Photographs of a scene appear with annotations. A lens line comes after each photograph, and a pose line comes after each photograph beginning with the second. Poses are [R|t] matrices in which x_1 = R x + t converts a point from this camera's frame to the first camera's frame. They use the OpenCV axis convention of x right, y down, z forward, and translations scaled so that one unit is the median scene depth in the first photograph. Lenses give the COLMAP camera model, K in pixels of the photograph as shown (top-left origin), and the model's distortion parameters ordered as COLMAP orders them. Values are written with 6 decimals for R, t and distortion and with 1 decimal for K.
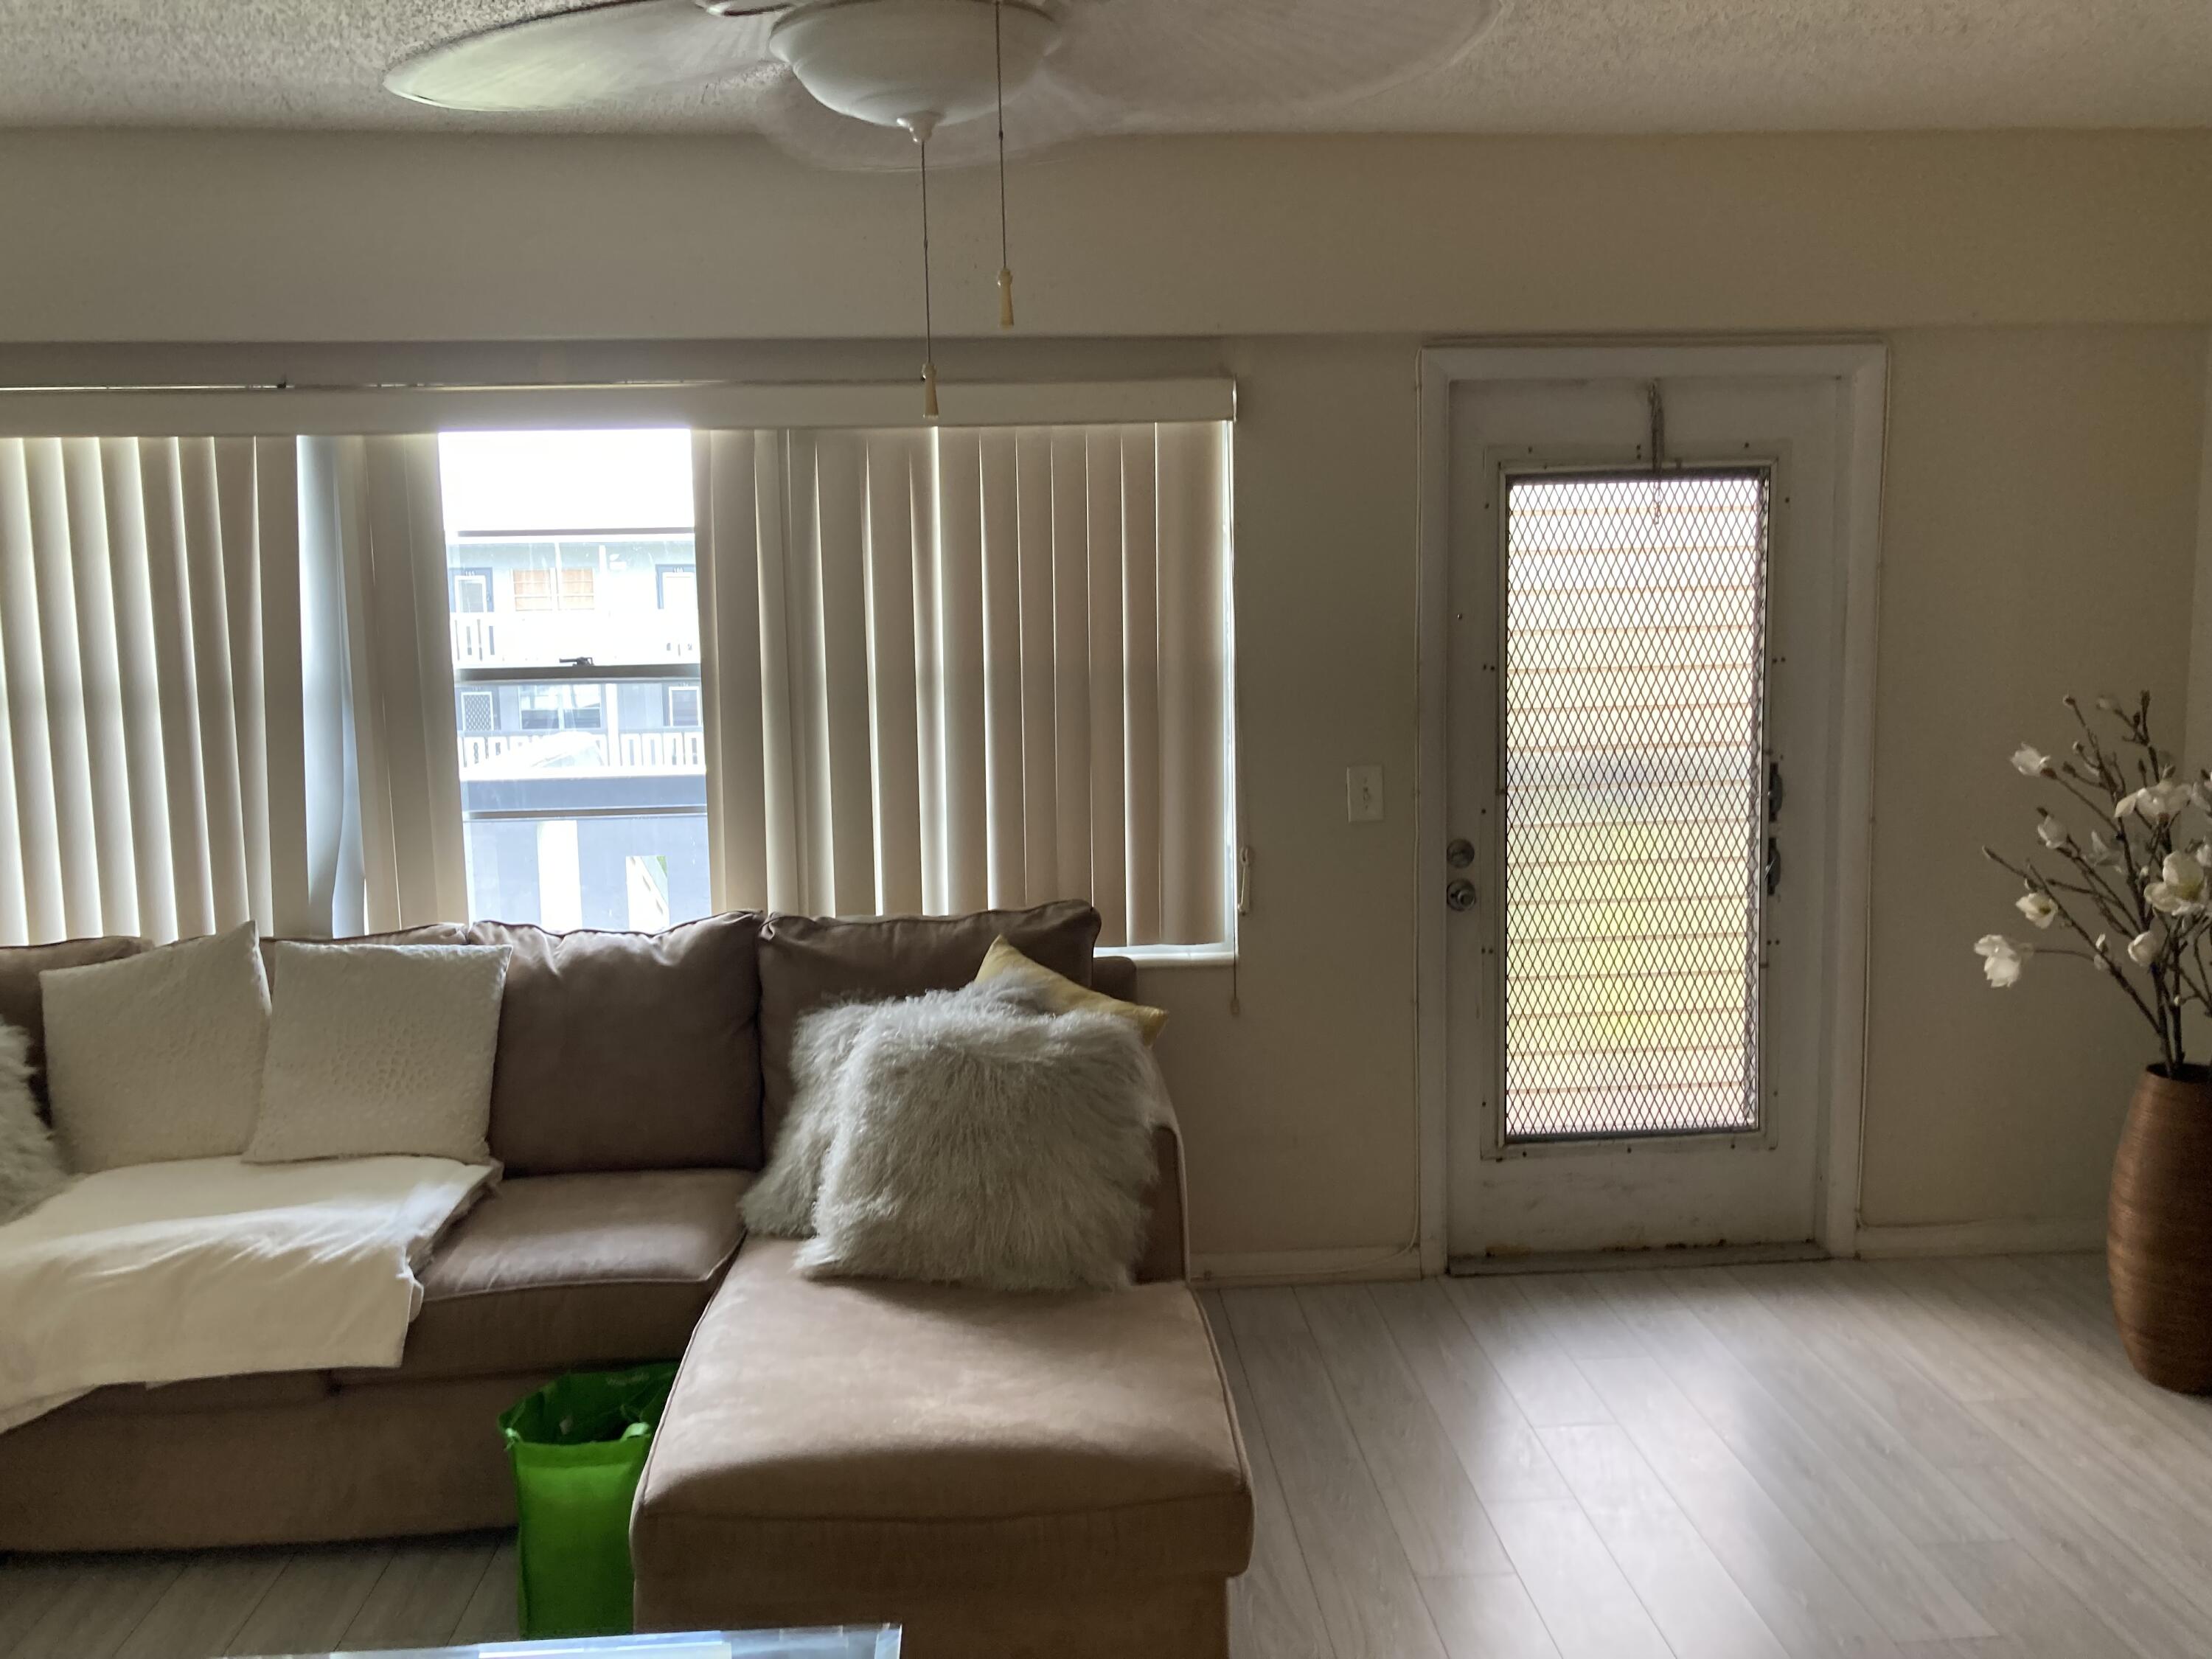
lens RADIAL K [[1816.1, 0, 1108.5], [0, 1816.1, 783.8], [0, 0, 1]] dist [0.000244, 0.002034]
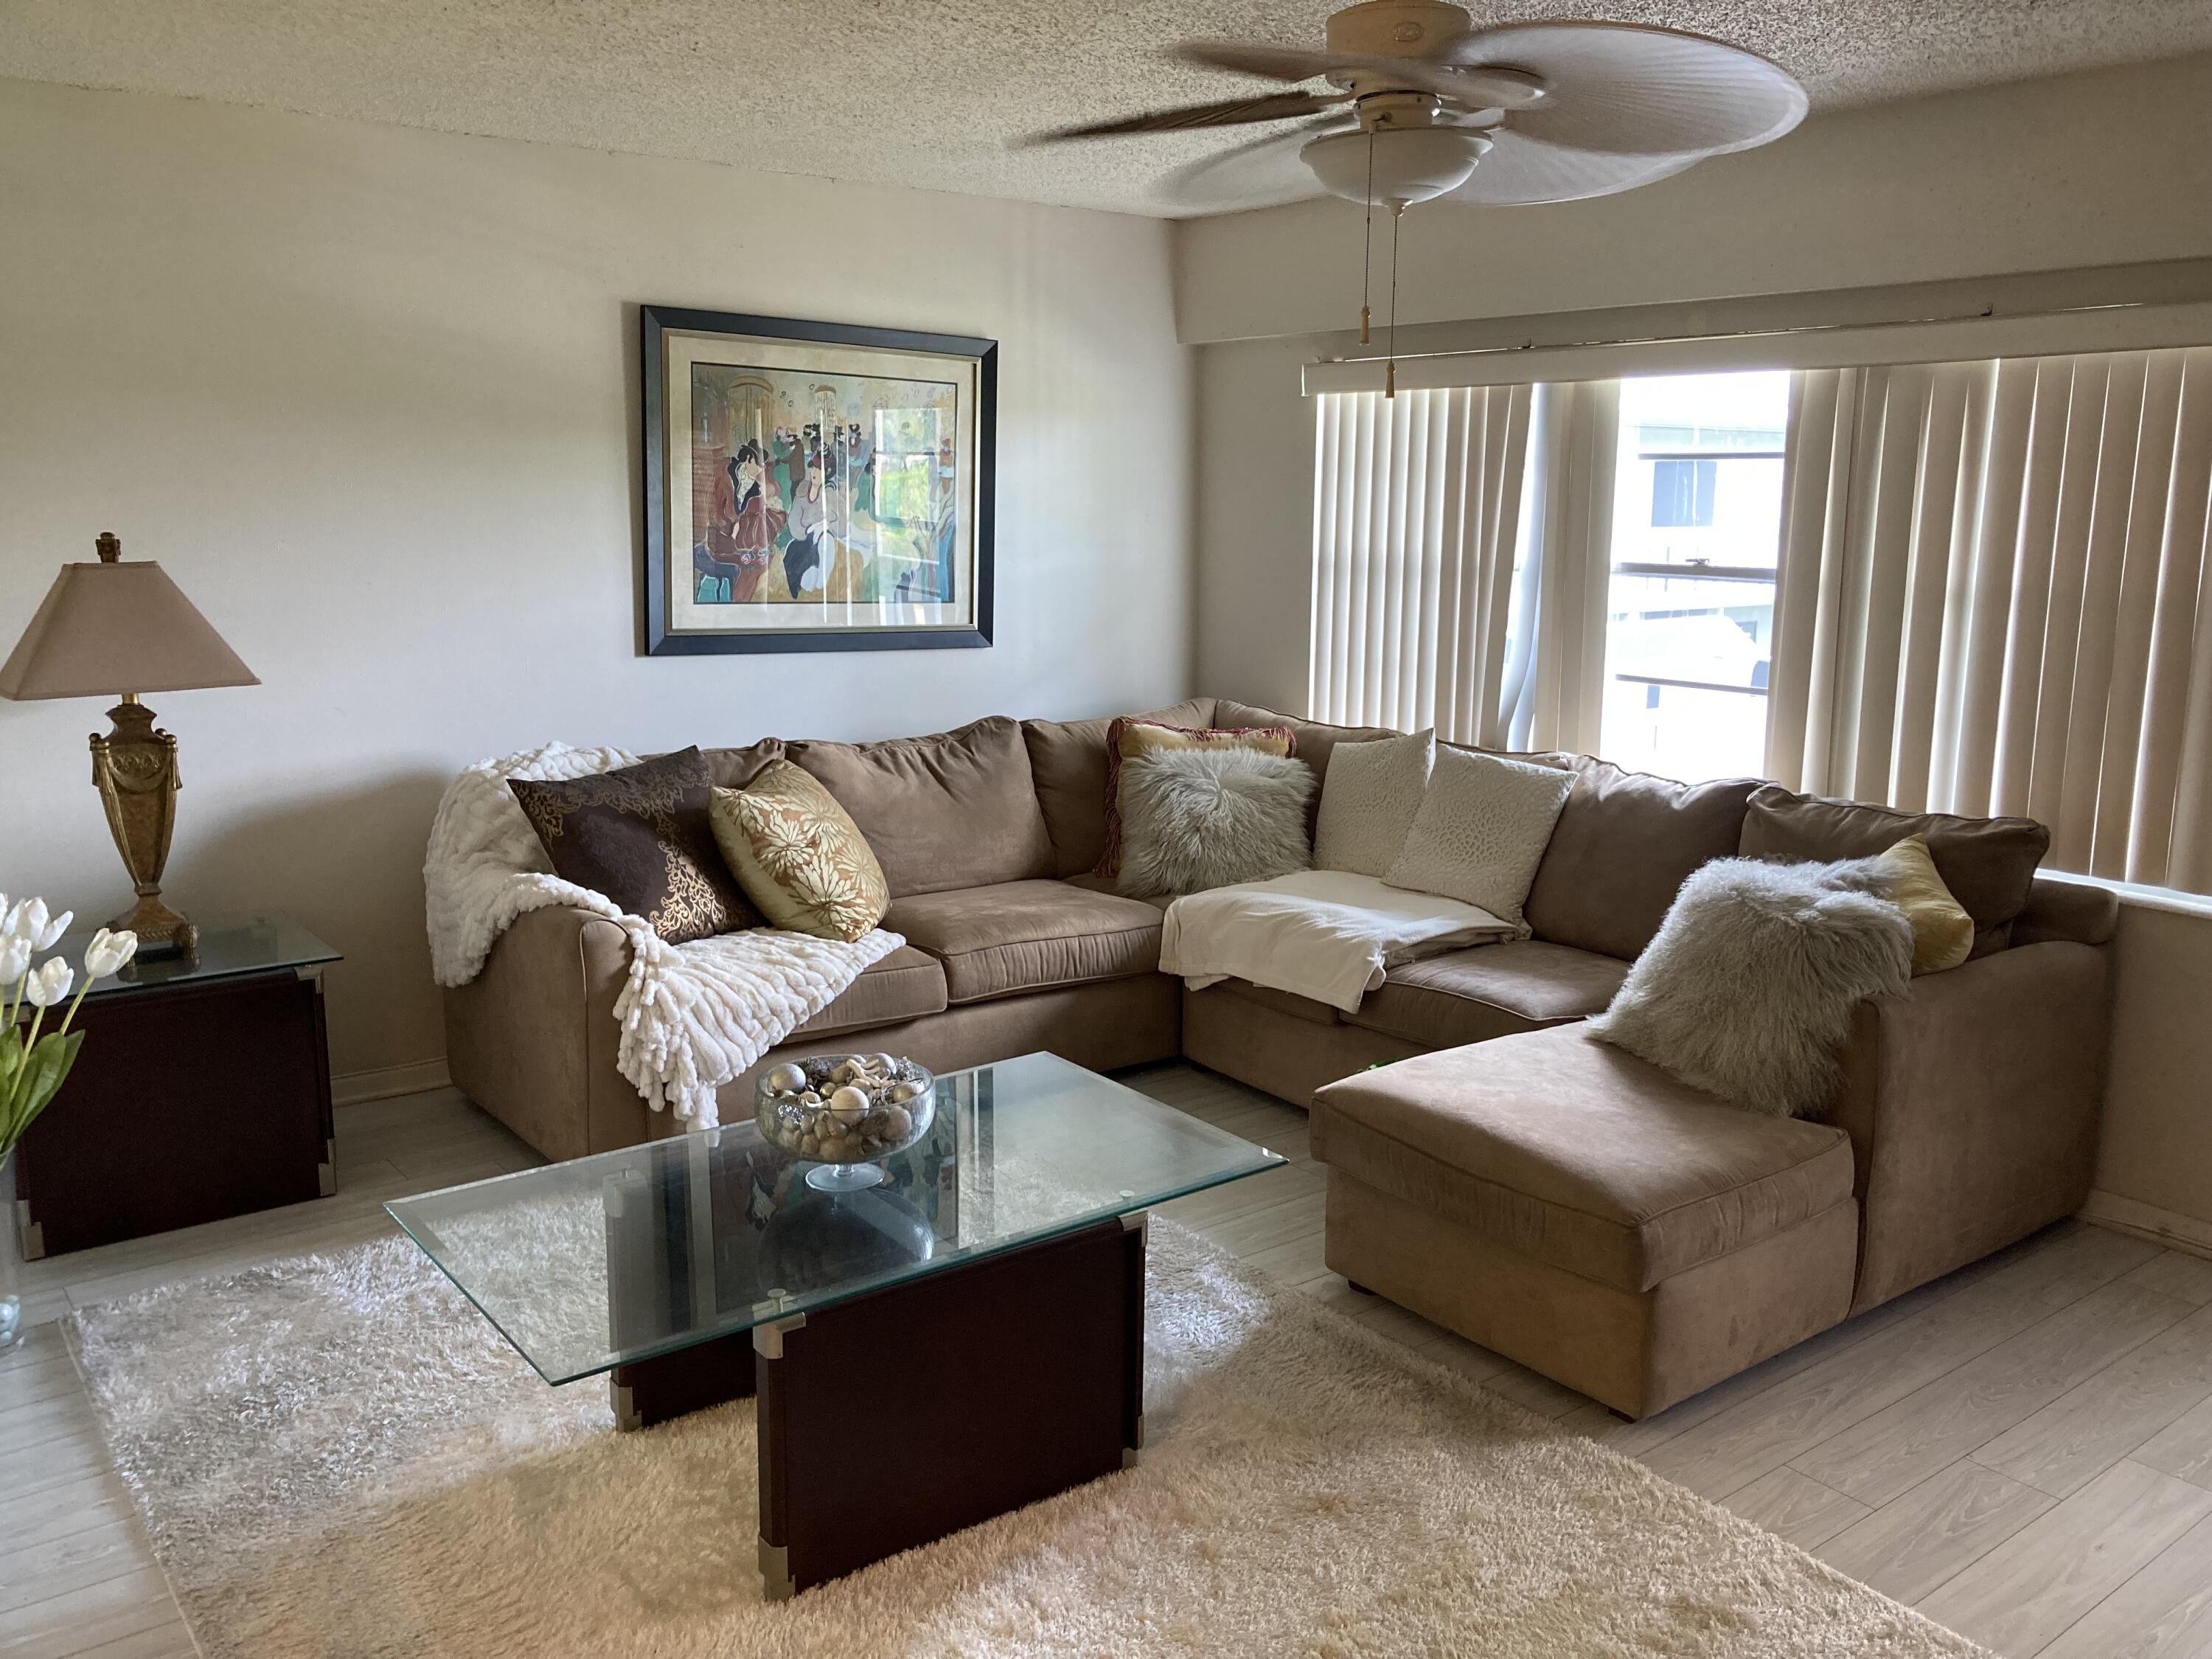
lens RADIAL K [[1785.2, 0, 1120.5], [0, 1785.2, 811.3], [0, 0, 1]] dist [0.016384, -0.002901]
pose [[0.553809, 0.172392, -0.814602, 0.534733], [-0.113515, 0.984830, 0.131244, -0.016193], [0.824870, 0.019786, 0.564976, -0.009283]]
